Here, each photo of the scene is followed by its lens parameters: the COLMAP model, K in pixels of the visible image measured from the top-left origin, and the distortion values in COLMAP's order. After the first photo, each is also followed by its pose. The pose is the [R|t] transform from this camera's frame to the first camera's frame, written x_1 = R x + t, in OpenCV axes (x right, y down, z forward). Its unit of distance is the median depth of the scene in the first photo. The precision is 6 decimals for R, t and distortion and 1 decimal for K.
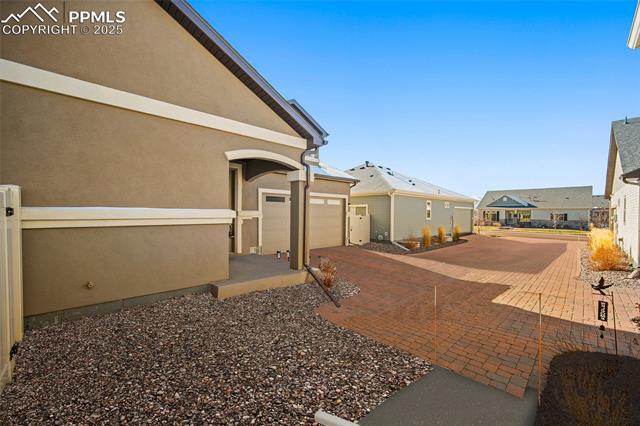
lens RADIAL K [[251.0, 0, 316.1], [0, 251.0, 216.0], [0, 0, 1]] dist [-0.001369, -0.000115]
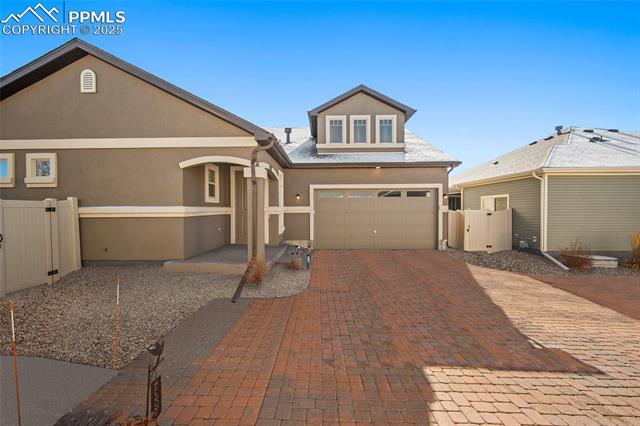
lens RADIAL K [[251.0, 0, 313.5], [0, 251.0, 212.0], [0, 0, 1]] dist [-0.001369, -0.000115]
pose [[0.722343, 0.000137, -0.691535, 0.505758], [0.001452, 0.999997, 0.001715, 0.001222], [0.691534, -0.002242, 0.722341, 0.251343]]
